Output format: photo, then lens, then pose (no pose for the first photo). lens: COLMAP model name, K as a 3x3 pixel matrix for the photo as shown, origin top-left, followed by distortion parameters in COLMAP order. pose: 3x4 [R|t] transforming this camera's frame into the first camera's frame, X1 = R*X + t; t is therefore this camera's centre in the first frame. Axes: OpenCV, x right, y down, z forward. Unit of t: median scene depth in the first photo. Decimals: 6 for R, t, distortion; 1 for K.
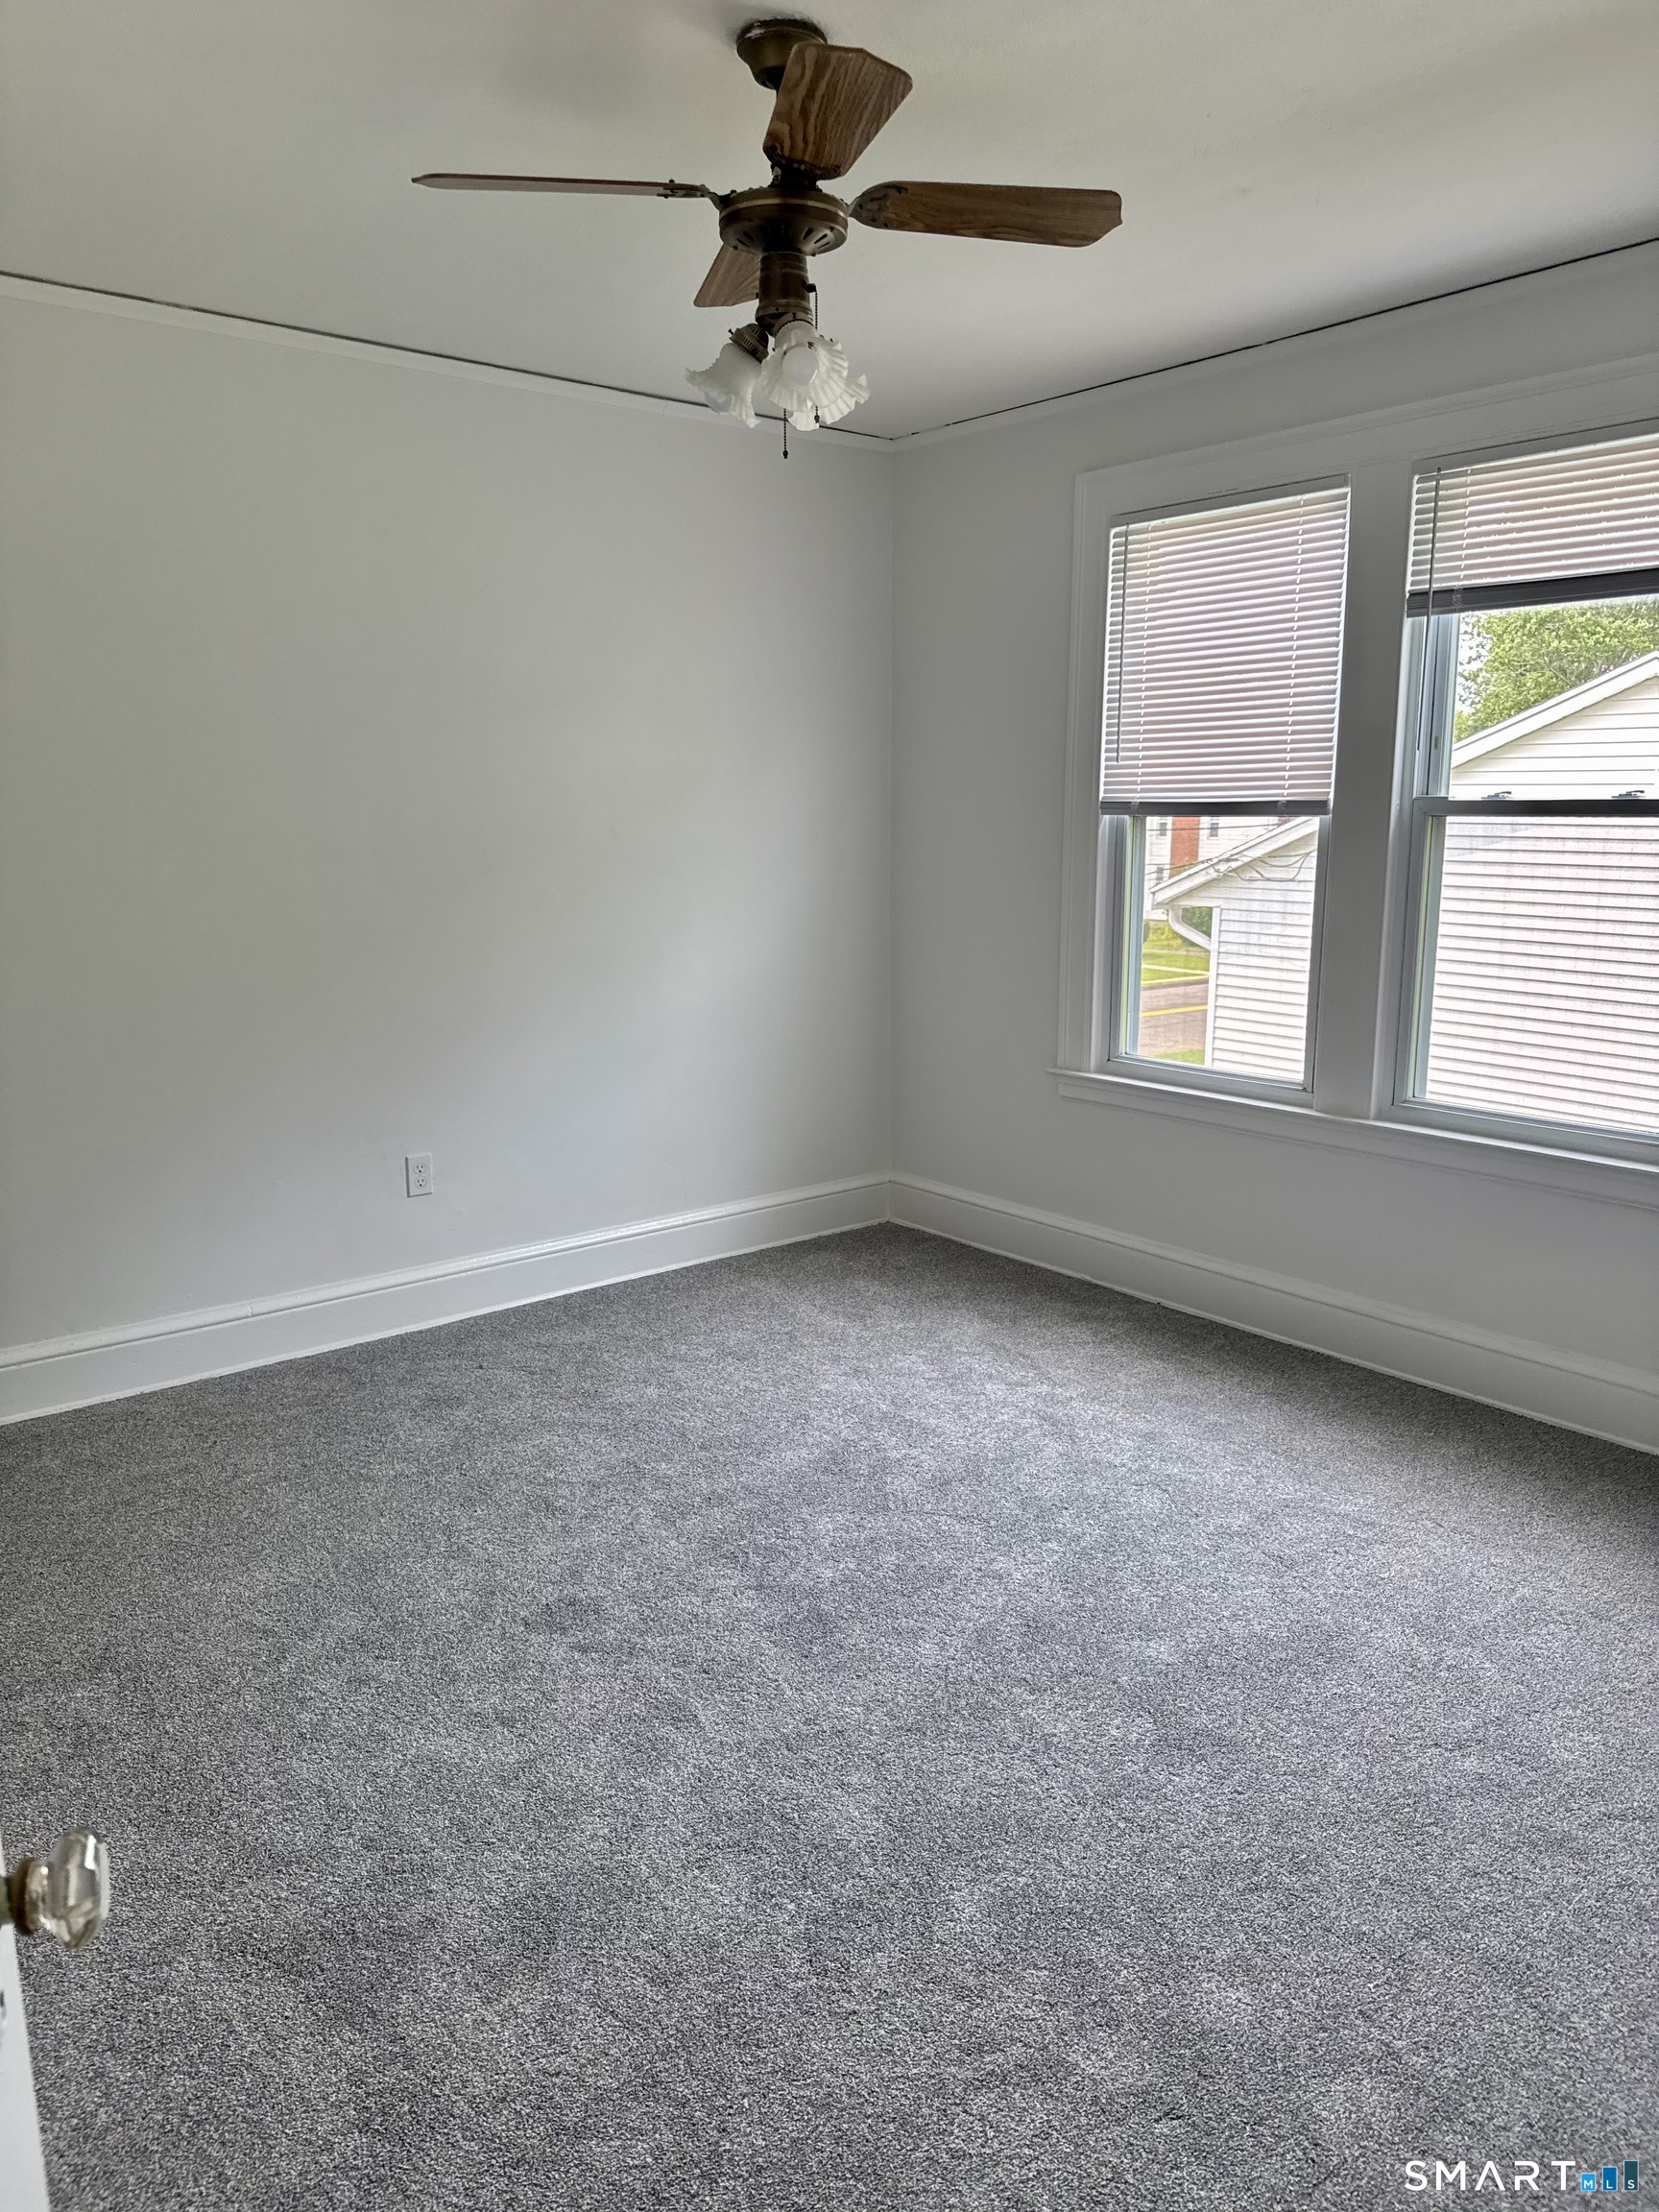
lens RADIAL K [[1576.0, 0, 829.5], [0, 1576.0, 1106.0], [0, 0, 1]] dist [0.156772, -0.291947]
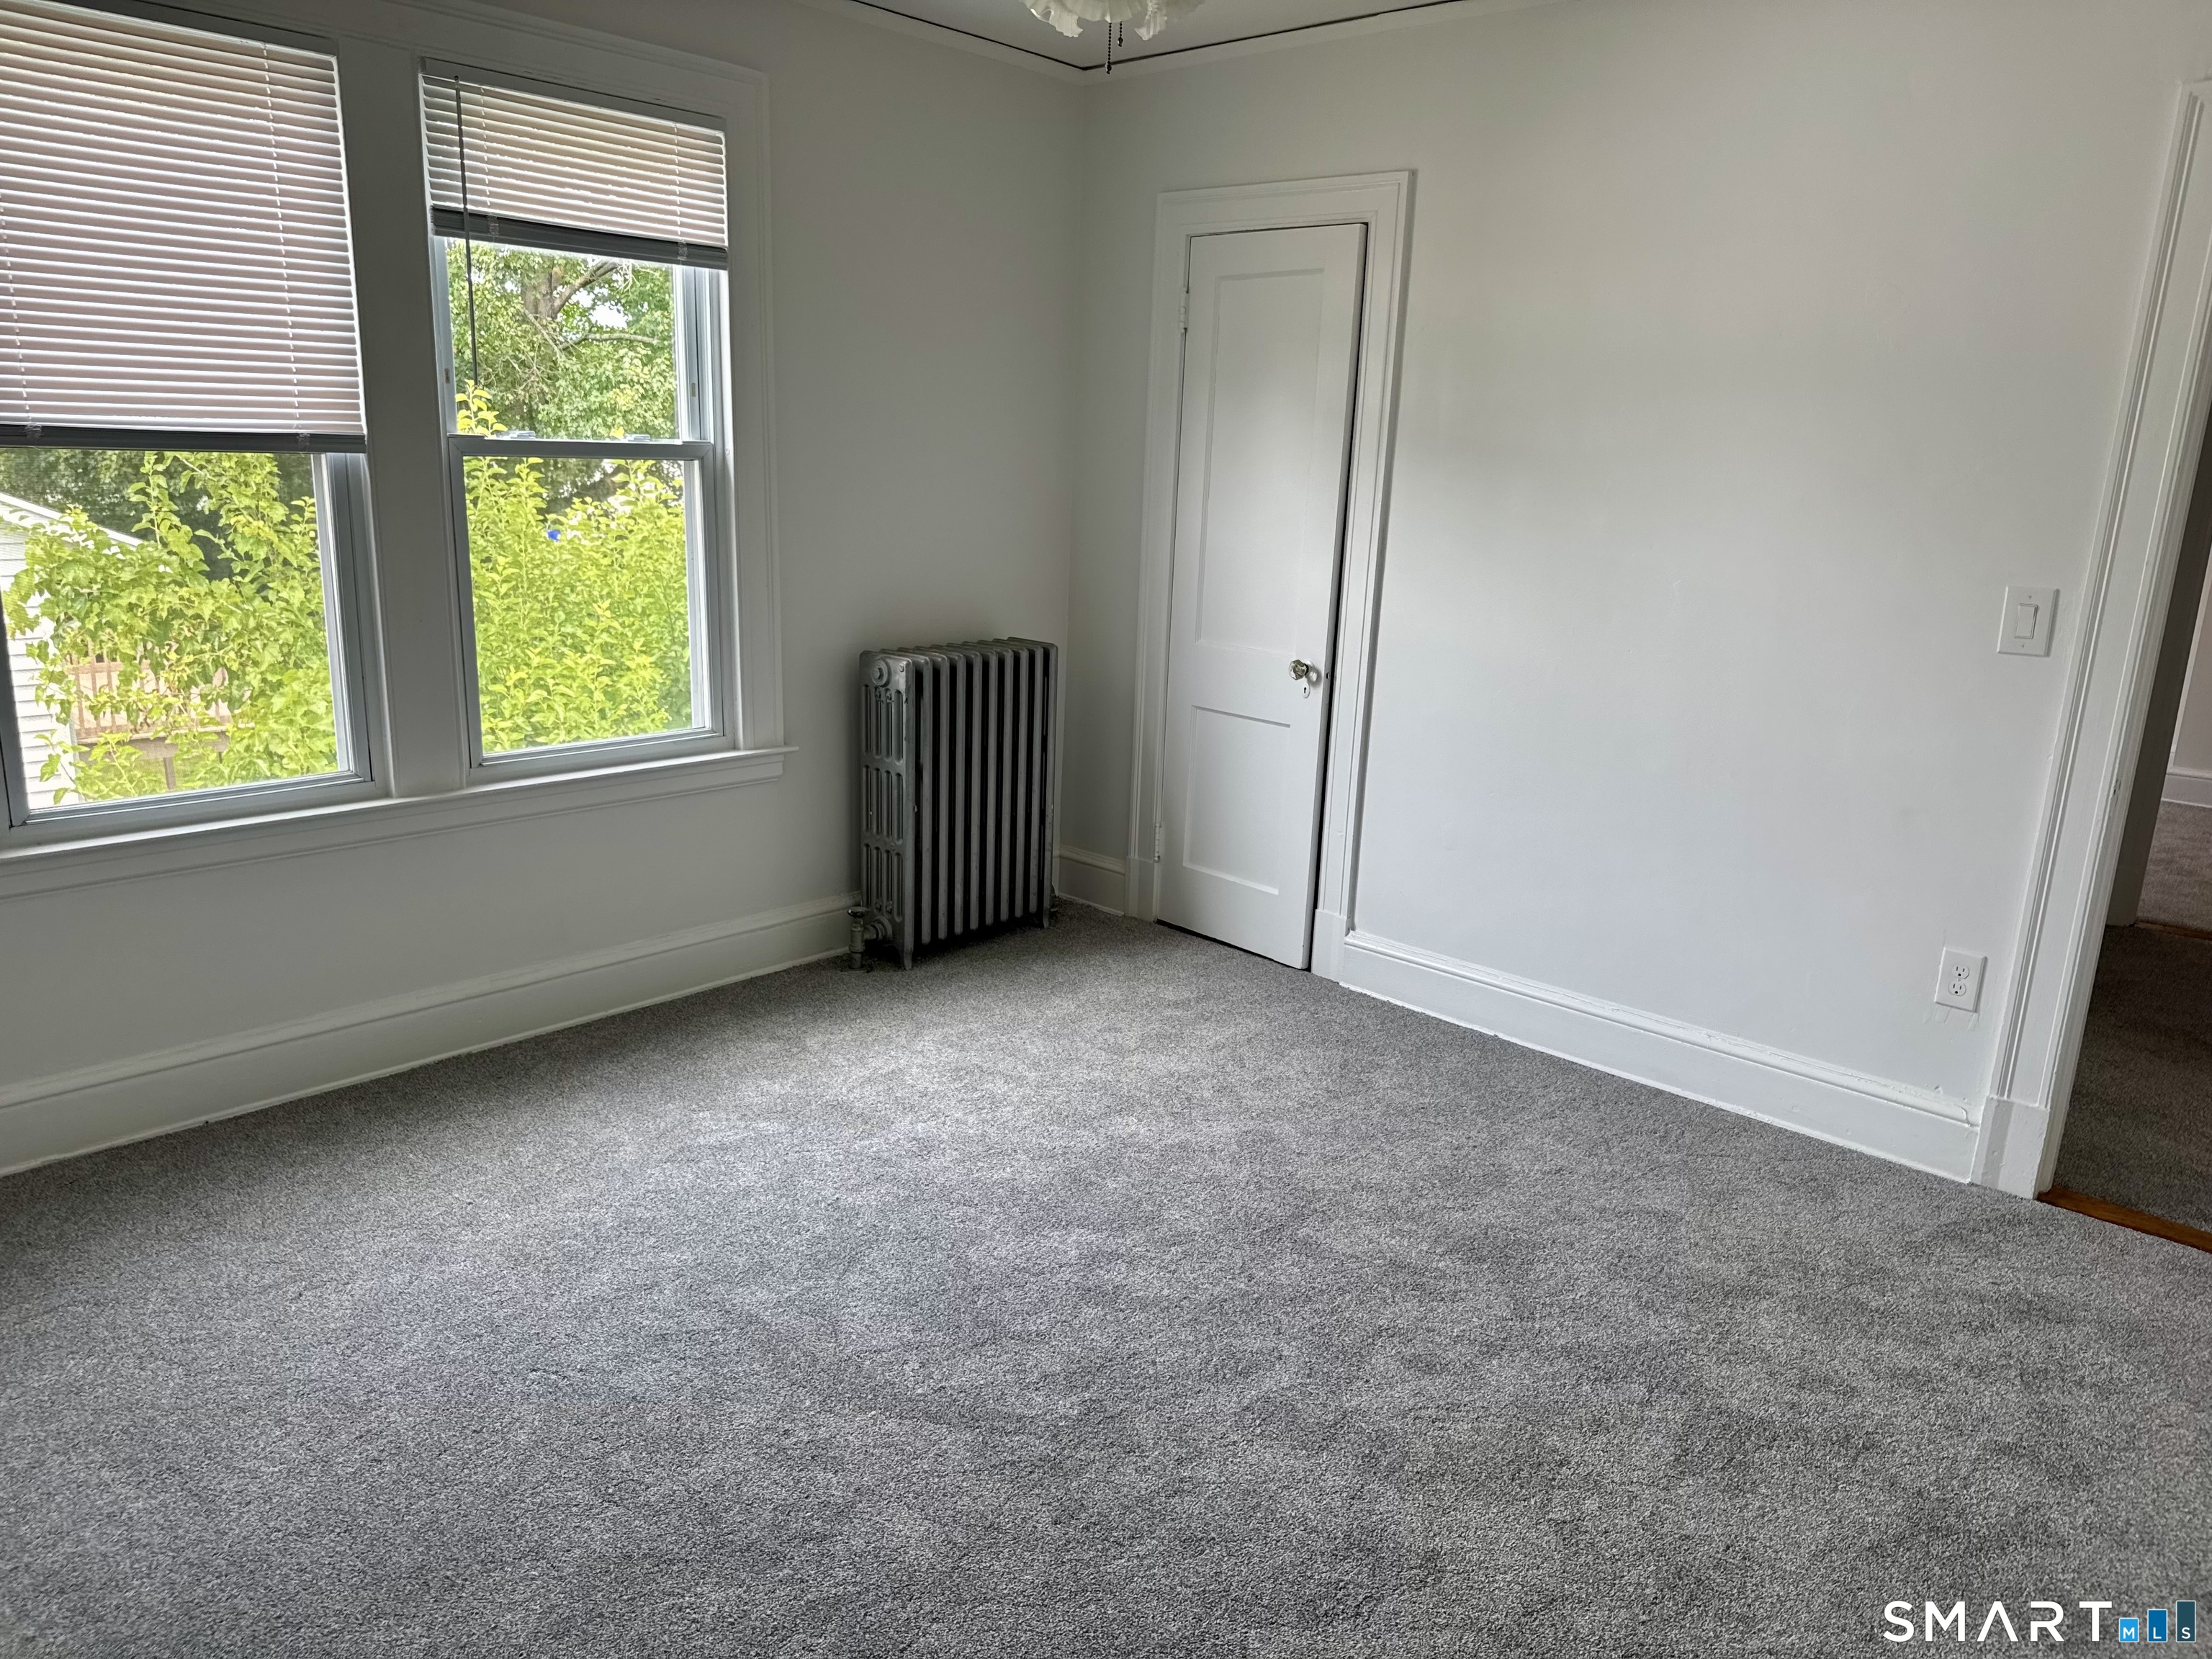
lens RADIAL K [[1549.2, 0, 1106.0], [0, 1549.2, 829.5], [0, 0, 1]] dist [-0.003970, -0.001909]
pose [[-0.156556, -0.240186, 0.958019, -0.616487], [0.155587, 0.951872, 0.264070, -0.156128], [-0.975337, 0.190397, -0.111651, 0.793162]]
